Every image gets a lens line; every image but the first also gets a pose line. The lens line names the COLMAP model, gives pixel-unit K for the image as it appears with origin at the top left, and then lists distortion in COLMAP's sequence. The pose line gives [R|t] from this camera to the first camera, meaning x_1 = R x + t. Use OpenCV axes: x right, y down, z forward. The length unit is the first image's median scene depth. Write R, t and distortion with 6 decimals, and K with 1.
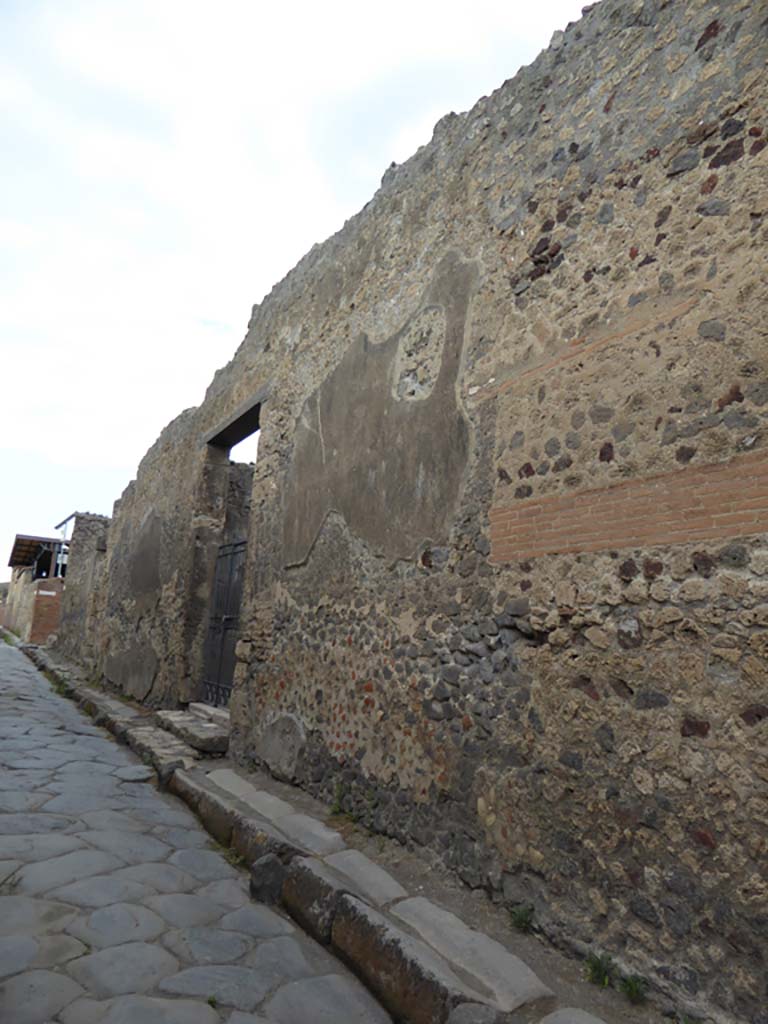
lens RADIAL K [[731.3, 0, 382.8], [0, 731.3, 513.8], [0, 0, 1]] dist [-0.012291, -0.002707]
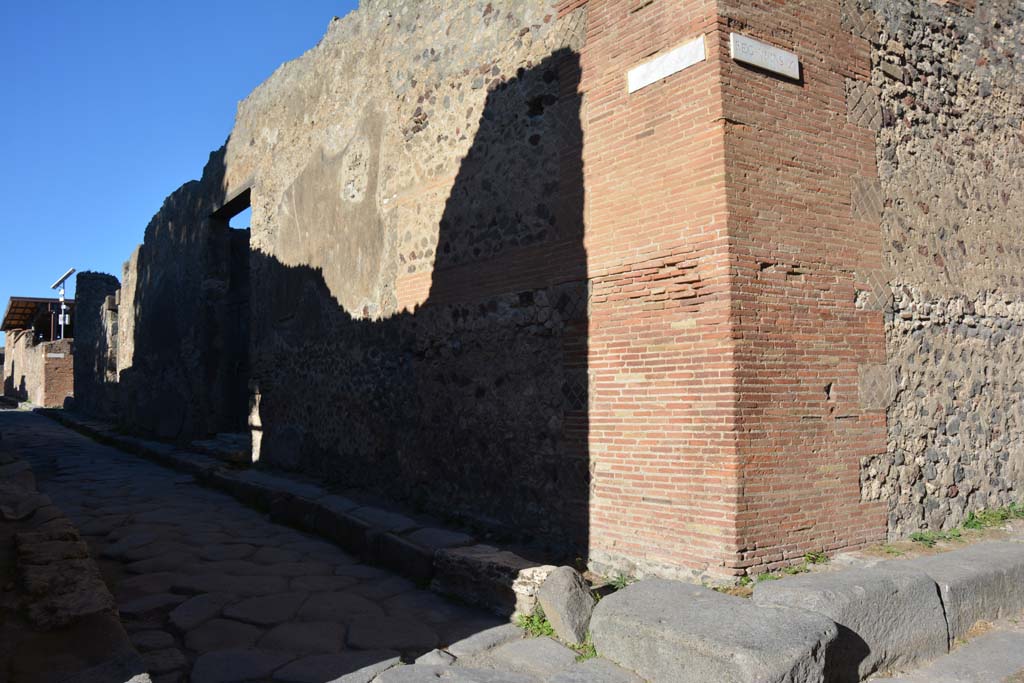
lens RADIAL K [[804.1, 0, 509.1], [0, 804.1, 355.0], [0, 0, 1]] dist [-0.157710, 0.111337]
pose [[0.990292, -0.071427, 0.119247, 0.102643], [0.053706, 0.987869, 0.145709, -0.051217], [-0.128208, -0.137890, 0.982115, -0.474523]]
